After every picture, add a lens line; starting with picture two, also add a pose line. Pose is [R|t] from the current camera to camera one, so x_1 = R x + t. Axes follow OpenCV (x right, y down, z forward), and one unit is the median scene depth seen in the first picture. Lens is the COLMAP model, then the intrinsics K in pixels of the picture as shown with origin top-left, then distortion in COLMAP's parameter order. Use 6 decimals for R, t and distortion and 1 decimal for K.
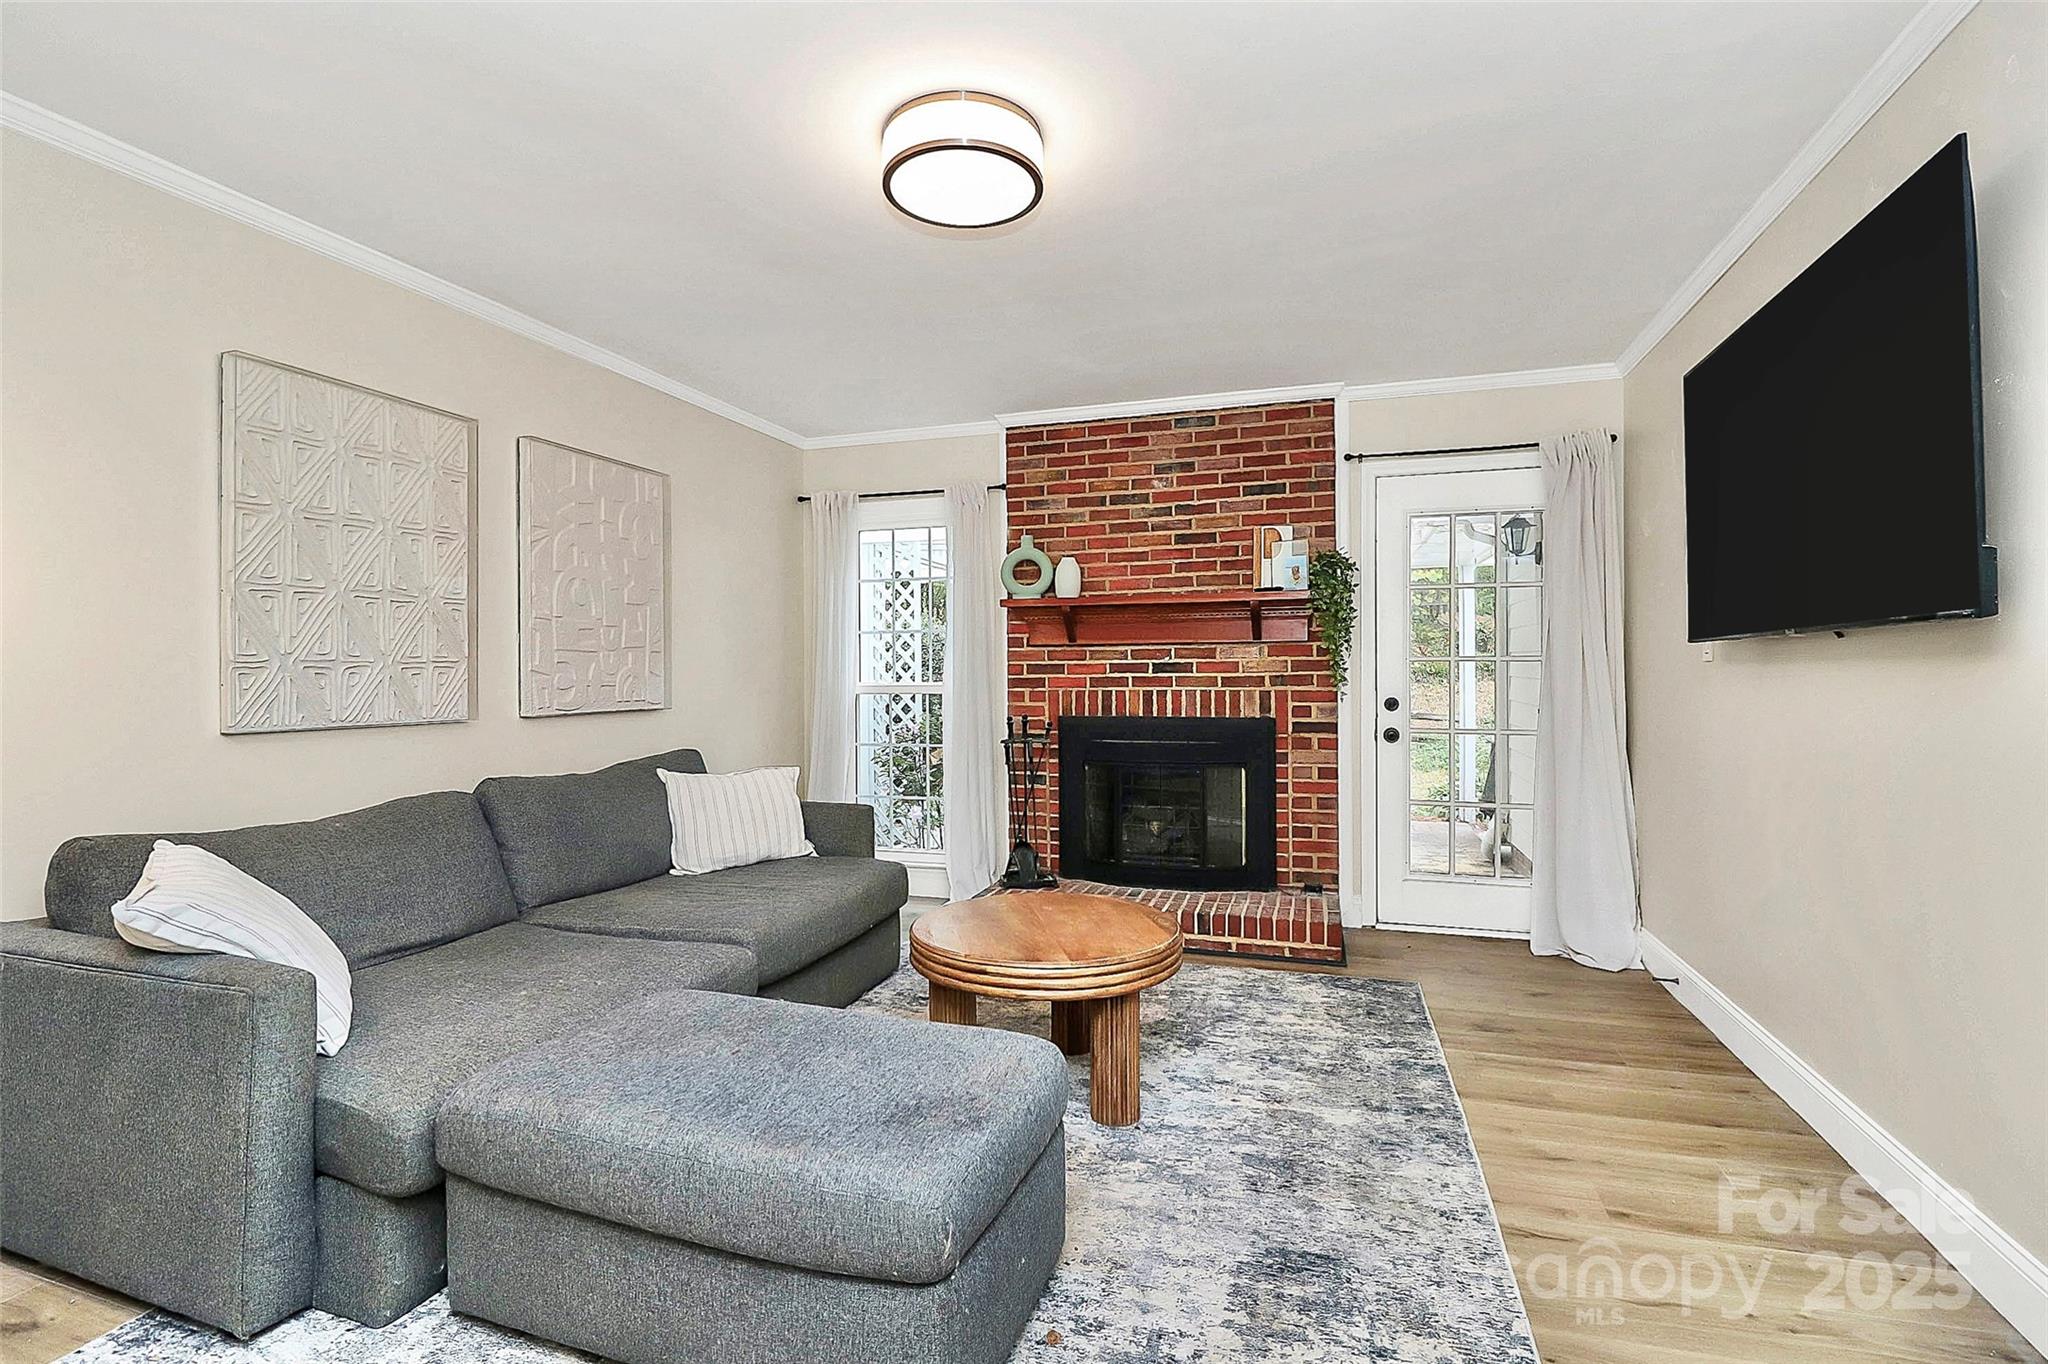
lens RADIAL K [[967.7, 0, 1006.8], [0, 967.7, 679.9], [0, 0, 1]] dist [0.006157, -0.008444]
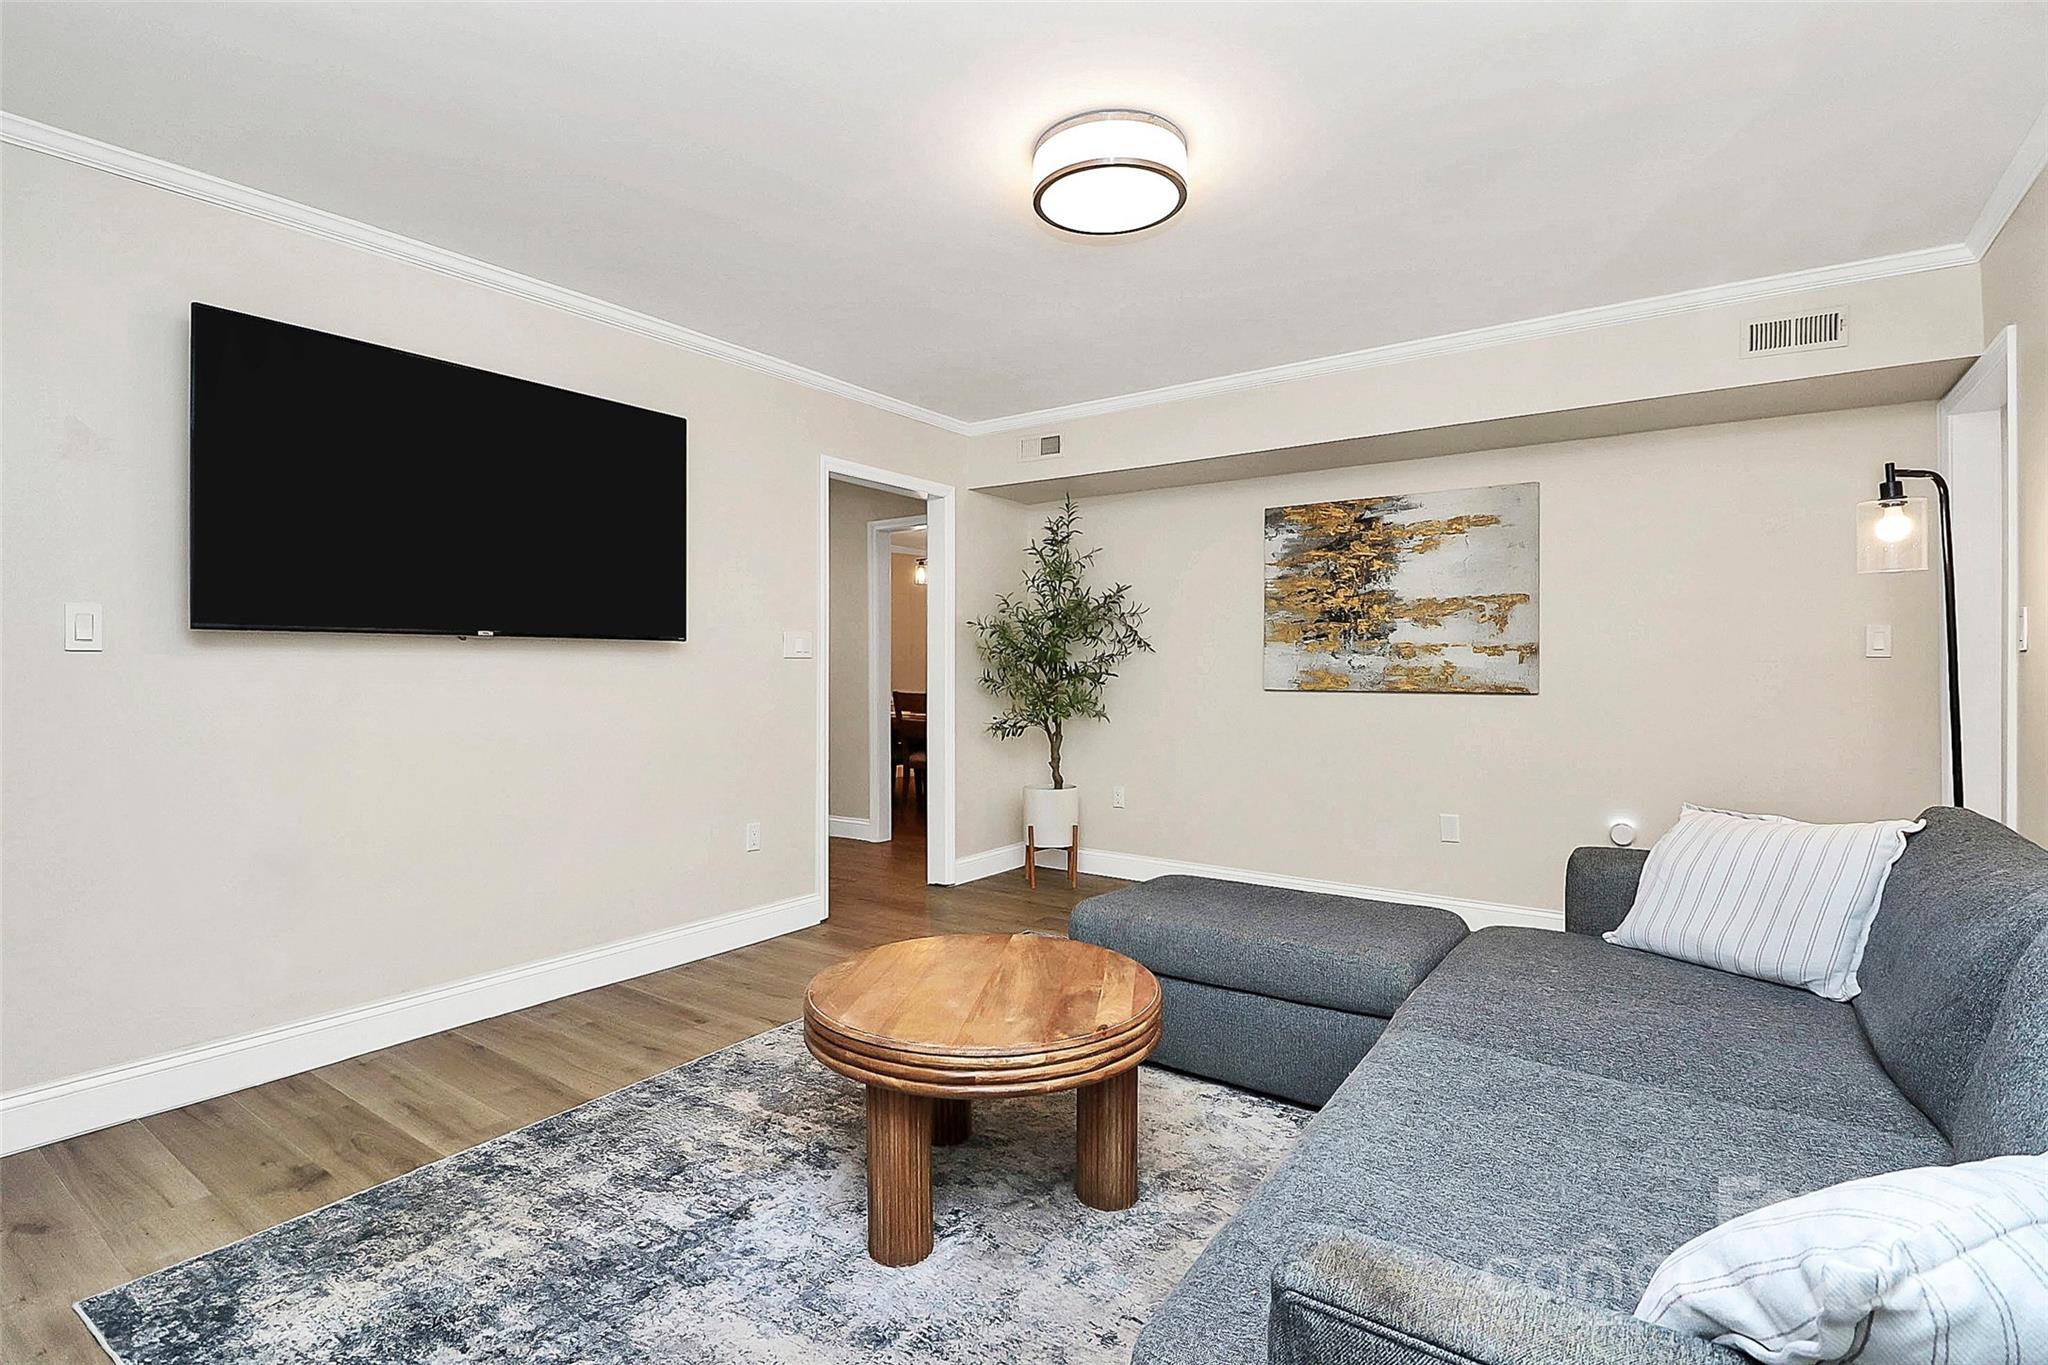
lens RADIAL K [[967.7, 0, 1027.7], [0, 967.7, 666.0], [0, 0, 1]] dist [0.006157, -0.008444]
pose [[-0.960668, 0.006719, 0.277619, -0.207772], [0.006976, 0.999976, -0.000060, 0.000926], [-0.277612, 0.001879, -0.960691, 1.714013]]
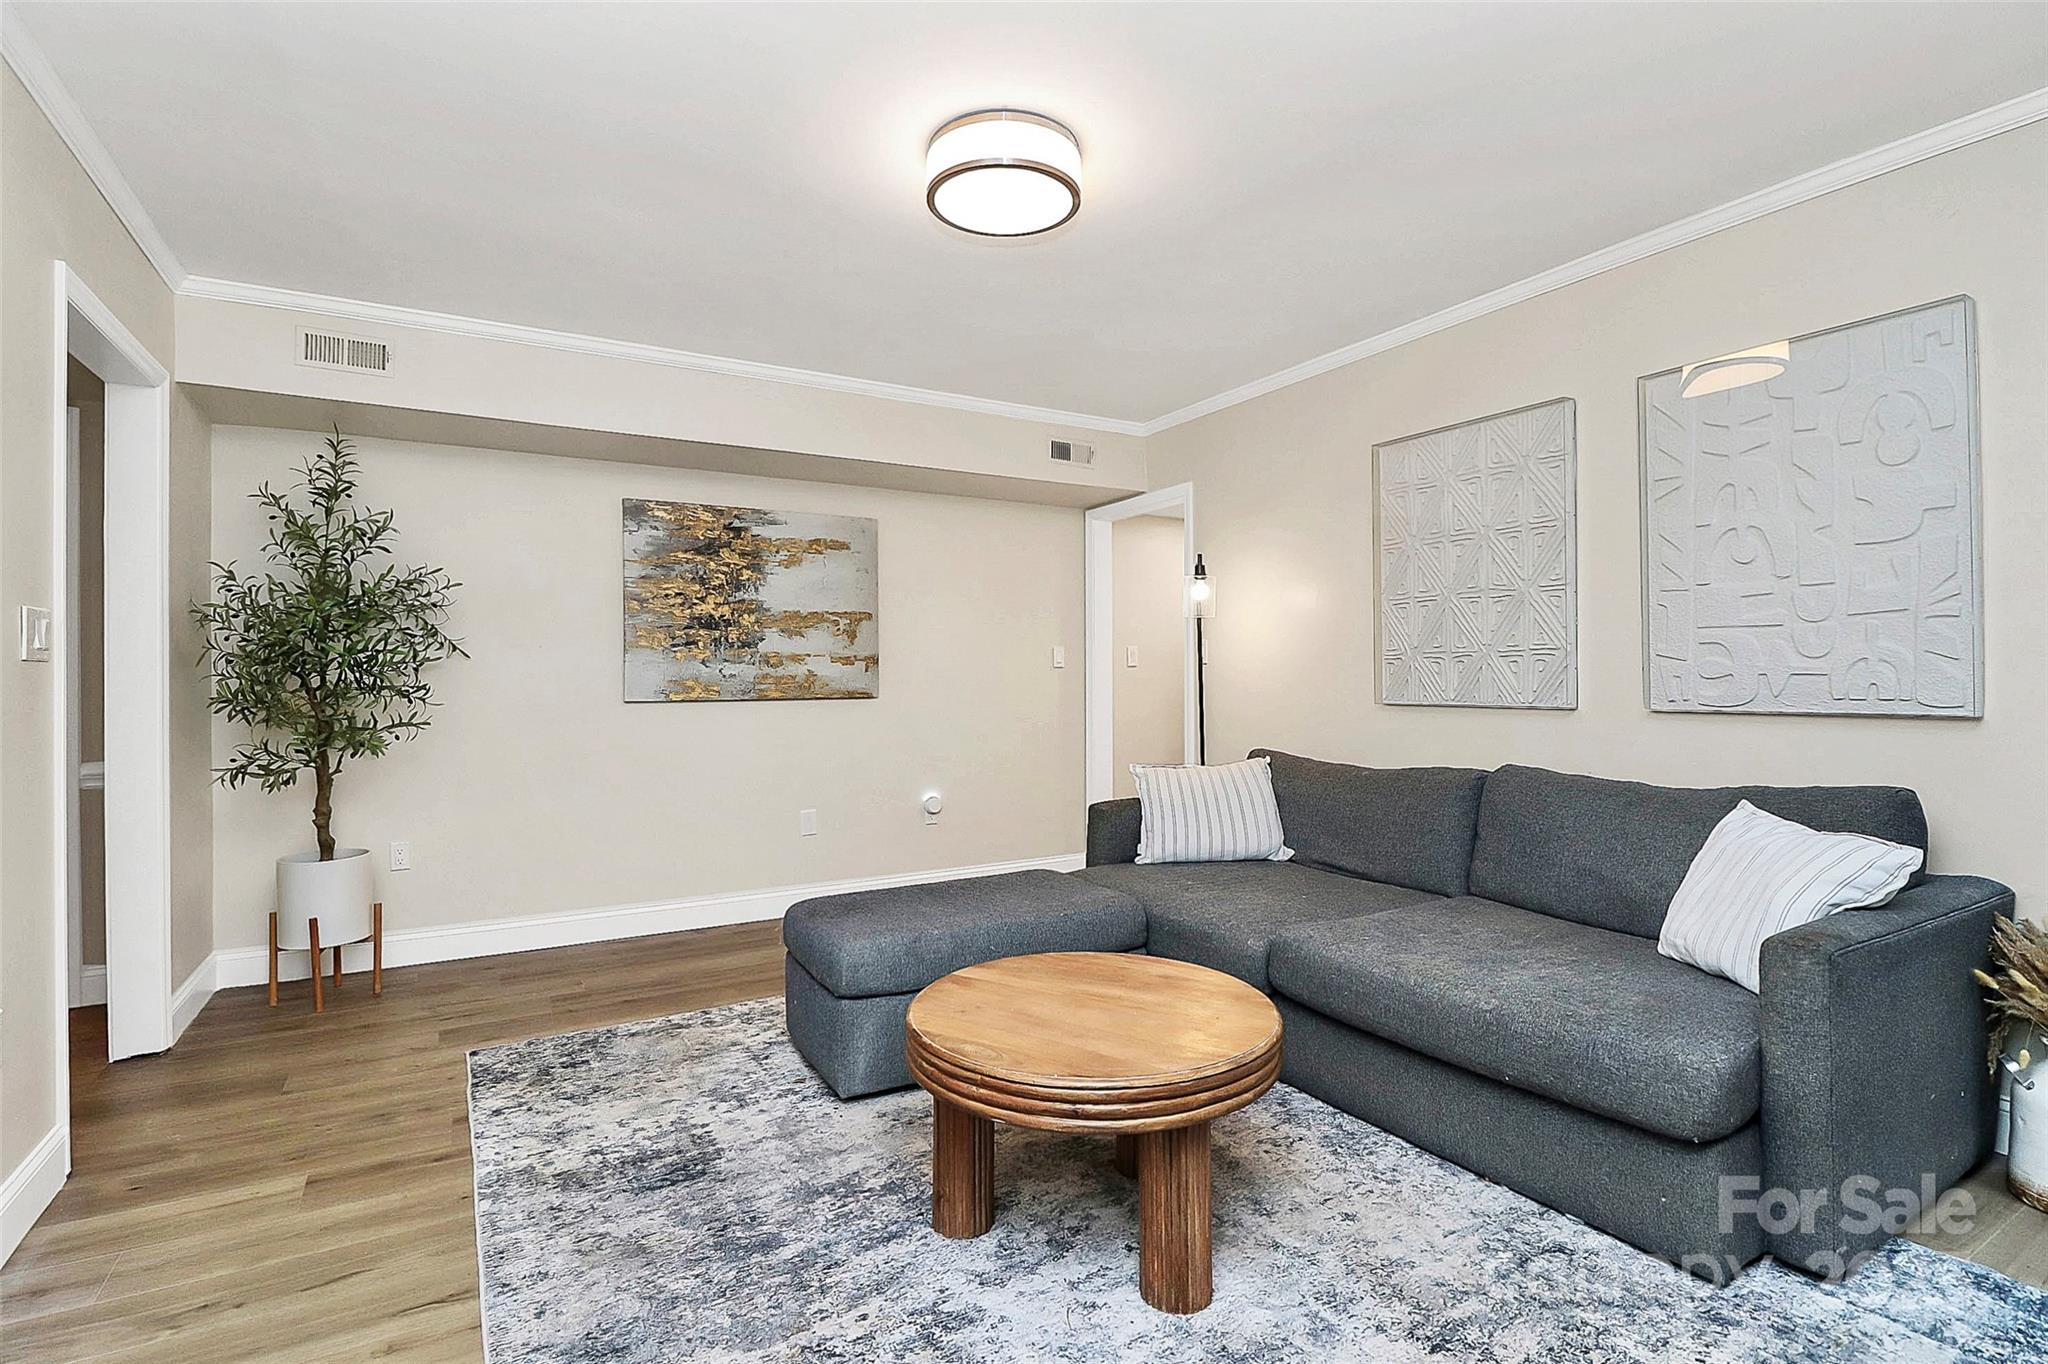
lens RADIAL K [[967.7, 0, 1029.1], [0, 967.7, 672.5], [0, 0, 1]] dist [0.006157, -0.008444]
pose [[-0.652375, 0.008029, -0.757854, 0.616813], [0.006953, 0.999965, 0.004609, -0.002462], [0.757865, -0.002263, -0.652408, 1.426788]]
